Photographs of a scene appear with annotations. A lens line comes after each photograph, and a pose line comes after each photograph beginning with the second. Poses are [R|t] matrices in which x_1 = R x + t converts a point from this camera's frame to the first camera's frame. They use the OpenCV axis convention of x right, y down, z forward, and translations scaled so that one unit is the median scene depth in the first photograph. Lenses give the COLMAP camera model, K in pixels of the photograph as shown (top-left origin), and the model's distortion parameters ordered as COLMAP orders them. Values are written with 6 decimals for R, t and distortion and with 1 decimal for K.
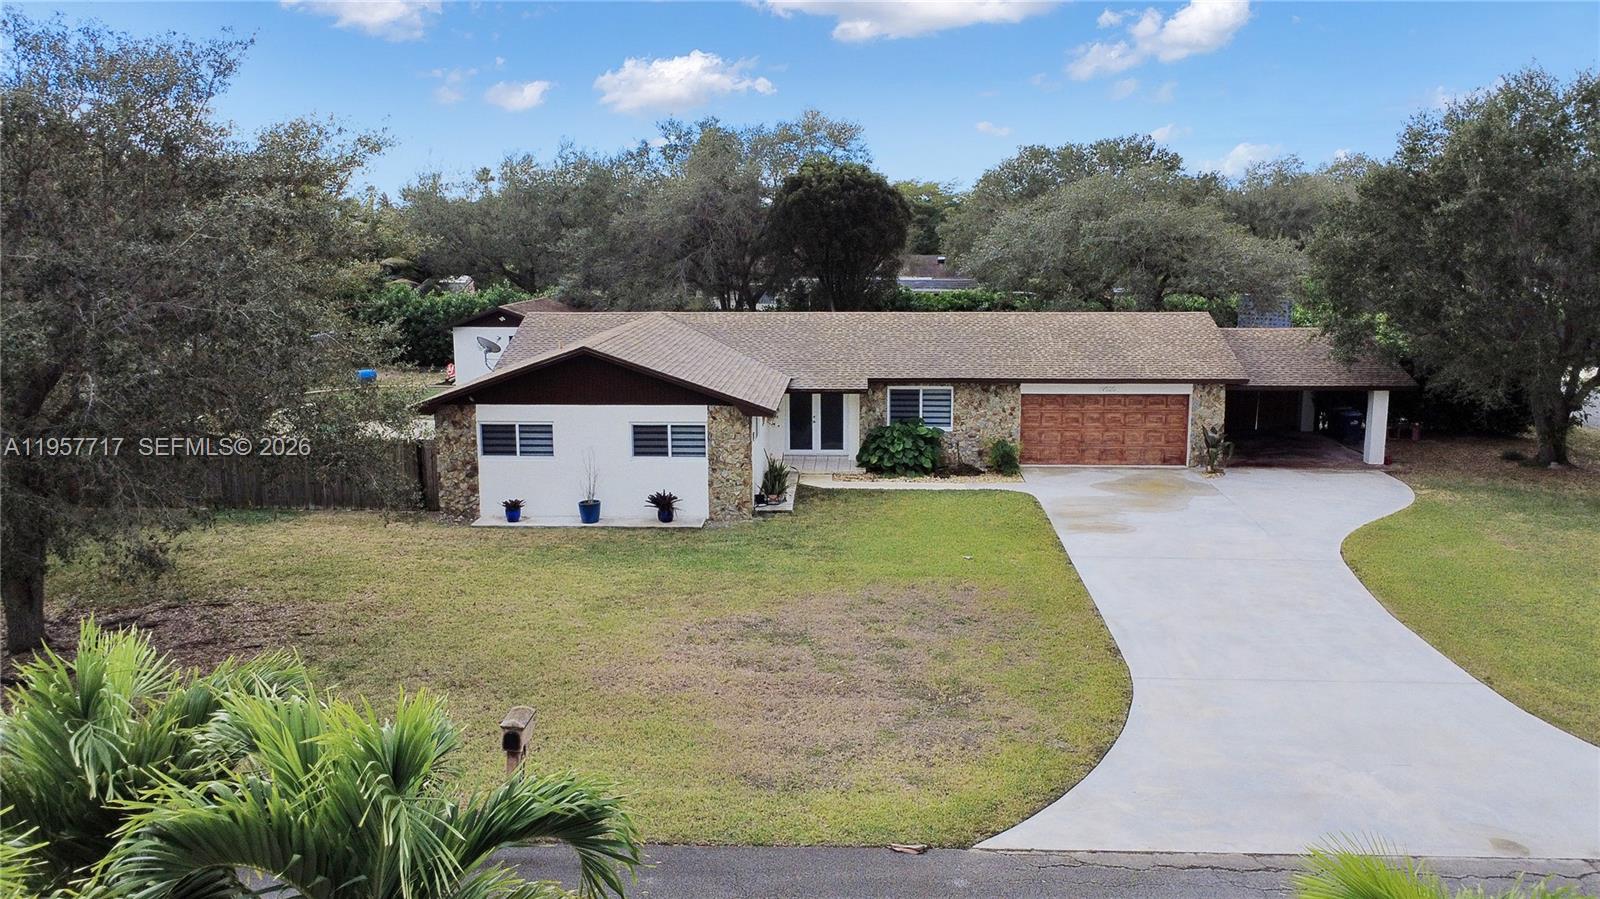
lens RADIAL K [[1203.0, 0, 800.0], [0, 1203.0, 449.5], [0, 0, 1]] dist [-0.002784, 0.004979]
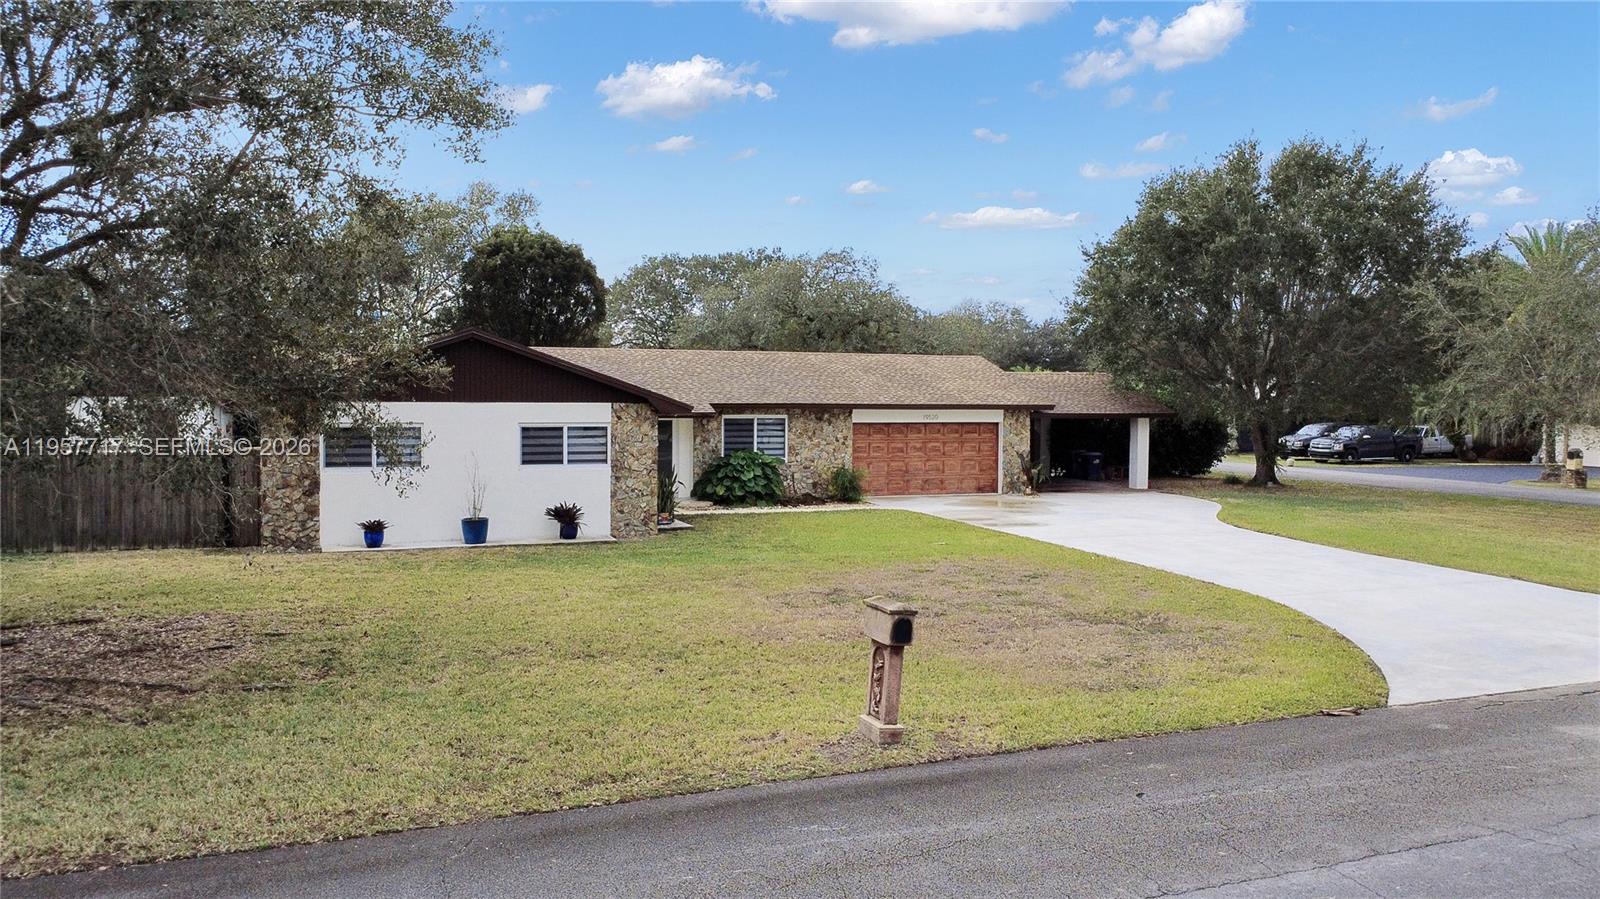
lens RADIAL K [[1203.0, 0, 800.0], [0, 1203.0, 449.5], [0, 0, 1]] dist [-0.002784, 0.004979]
pose [[0.913701, -0.008006, 0.406307, -0.289741], [0.062651, 0.990628, -0.121370, 0.104800], [-0.401528, 0.136351, 0.905640, 0.153185]]
